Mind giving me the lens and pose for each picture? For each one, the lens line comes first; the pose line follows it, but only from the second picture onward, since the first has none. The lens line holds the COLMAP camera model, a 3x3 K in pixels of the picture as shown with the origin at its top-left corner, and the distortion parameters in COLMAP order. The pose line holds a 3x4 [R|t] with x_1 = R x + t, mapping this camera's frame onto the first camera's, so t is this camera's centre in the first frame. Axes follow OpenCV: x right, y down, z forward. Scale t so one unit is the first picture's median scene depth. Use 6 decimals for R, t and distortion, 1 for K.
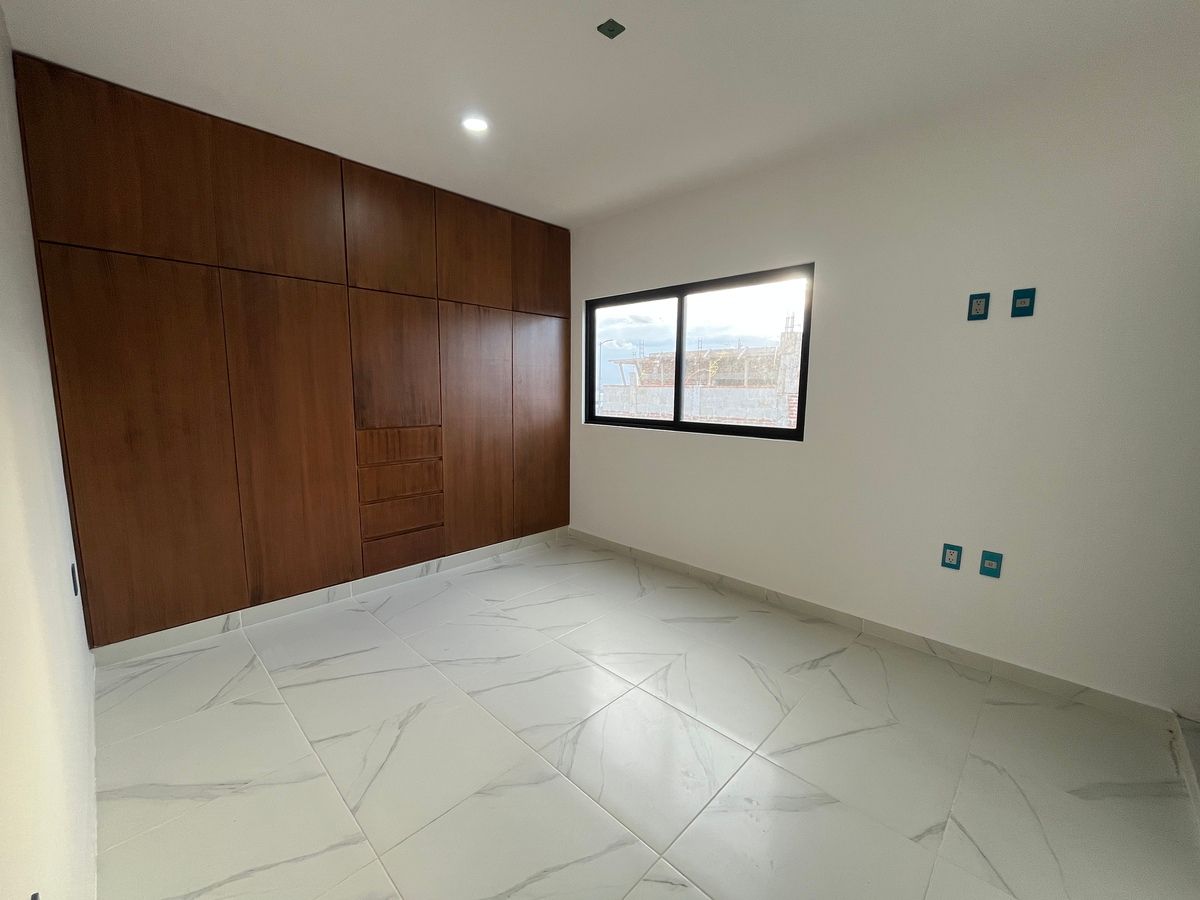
lens RADIAL K [[487.4, 0, 601.4], [0, 487.4, 450.1], [0, 0, 1]] dist [-0.003575, 0.000204]
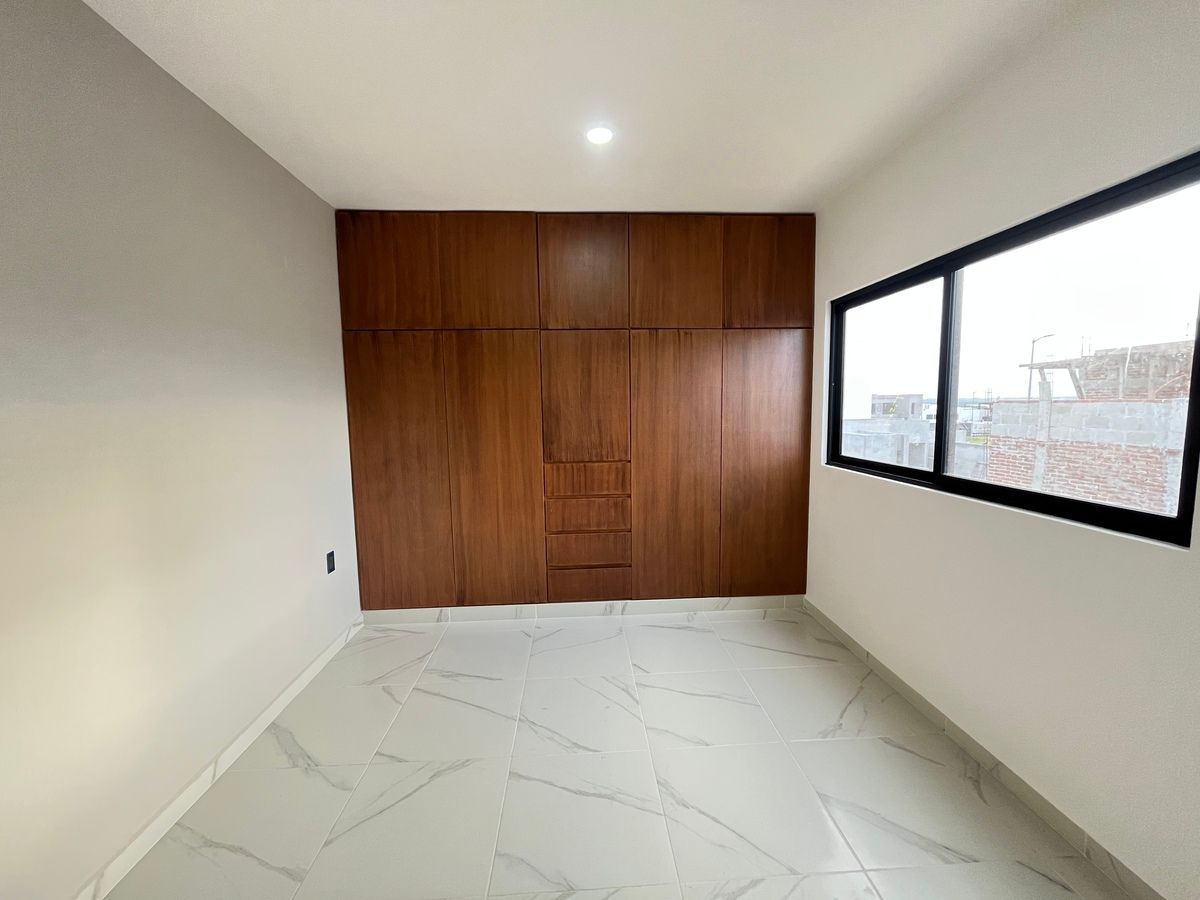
lens RADIAL K [[487.4, 0, 601.3], [0, 487.4, 451.5], [0, 0, 1]] dist [-0.003575, 0.000204]
pose [[0.735211, 0.042386, -0.676512, 0.283885], [-0.064378, 0.997898, -0.007441, -0.062094], [0.674775, 0.049023, 0.736394, 0.281398]]
